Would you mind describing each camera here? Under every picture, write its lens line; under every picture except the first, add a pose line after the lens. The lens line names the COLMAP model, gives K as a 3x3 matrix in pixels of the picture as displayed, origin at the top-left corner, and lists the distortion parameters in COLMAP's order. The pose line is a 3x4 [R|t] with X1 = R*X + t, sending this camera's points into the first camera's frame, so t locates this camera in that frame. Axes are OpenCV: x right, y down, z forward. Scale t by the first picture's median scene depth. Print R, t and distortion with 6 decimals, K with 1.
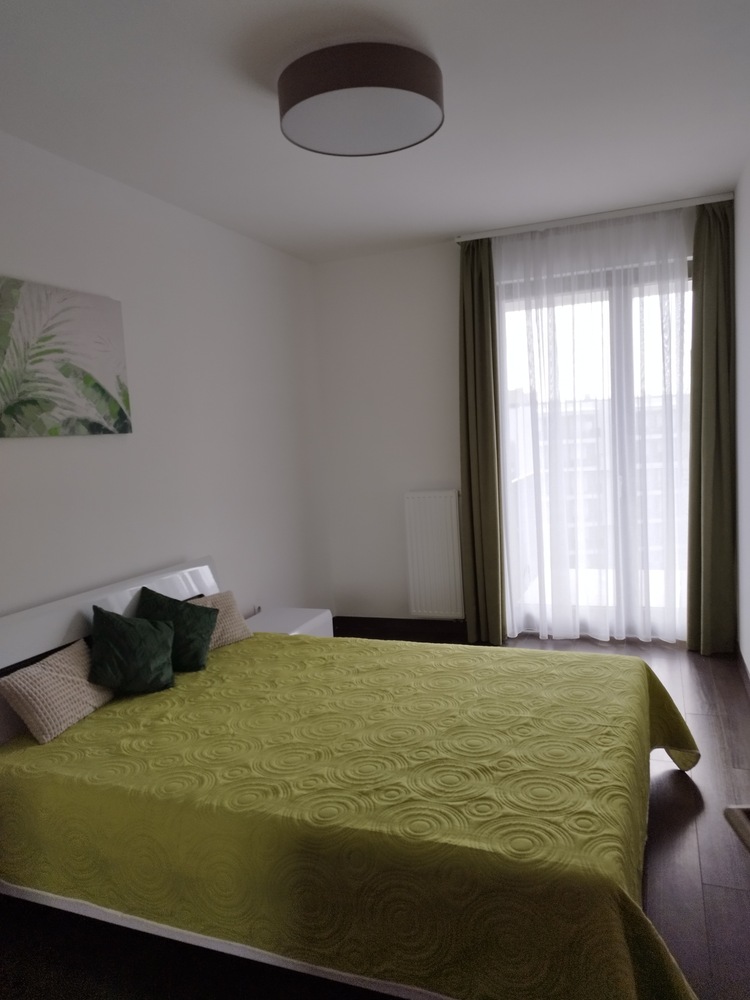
lens RADIAL K [[724.7, 0, 379.2], [0, 724.7, 499.8], [0, 0, 1]] dist [0.032914, -0.013305]
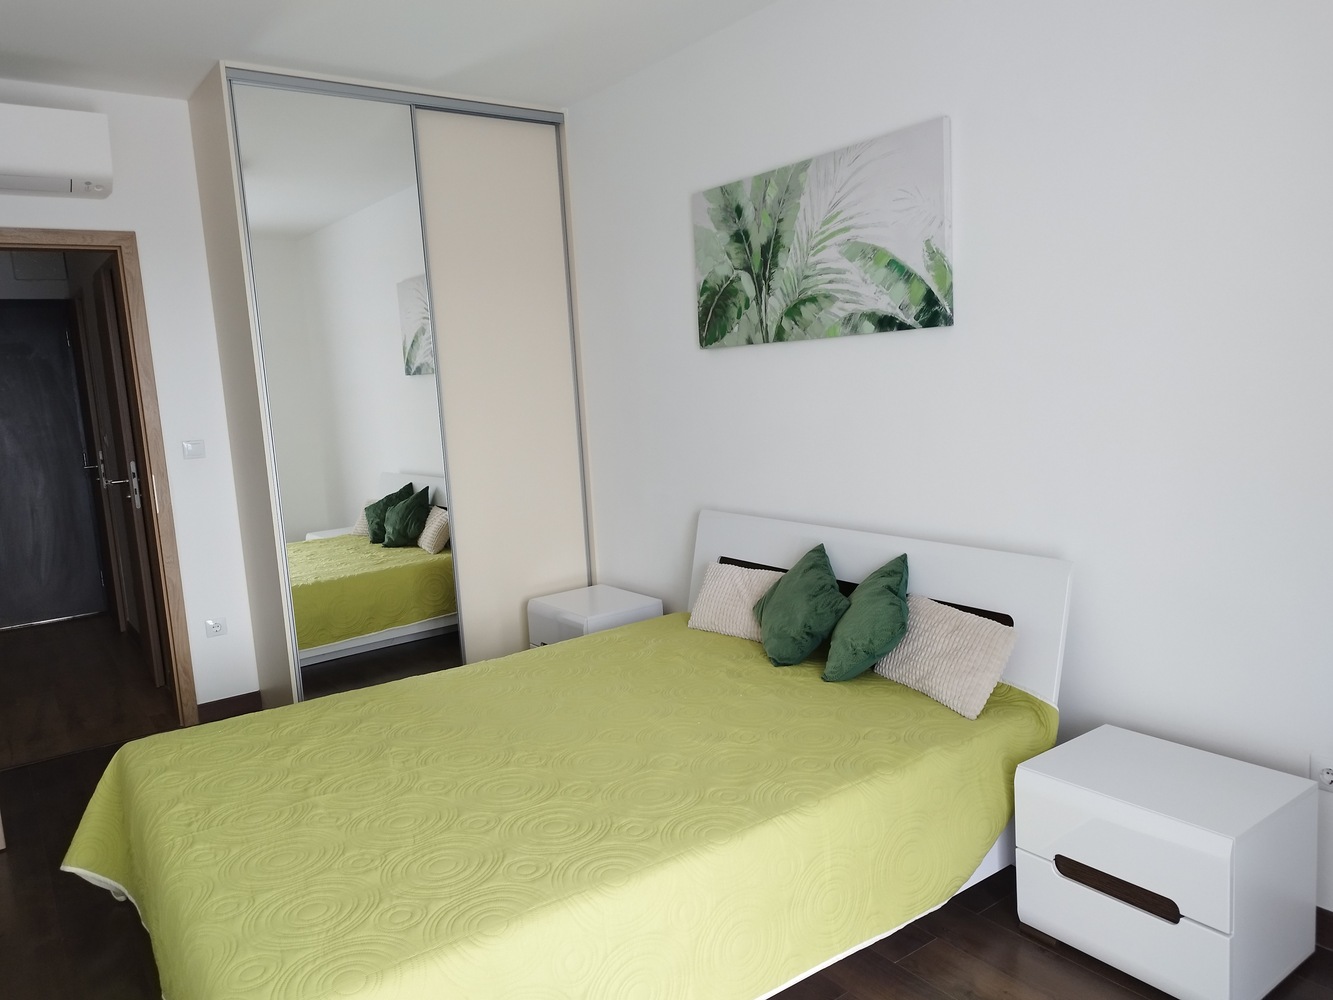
lens RADIAL K [[966.0, 0, 675.4], [0, 966.0, 500.5], [0, 0, 1]] dist [0.032914, -0.013305]
pose [[-0.540087, 0.201004, -0.817253, 0.598022], [0.013754, 0.973039, 0.230230, -0.161664], [0.841497, 0.113104, -0.528291, 1.440683]]
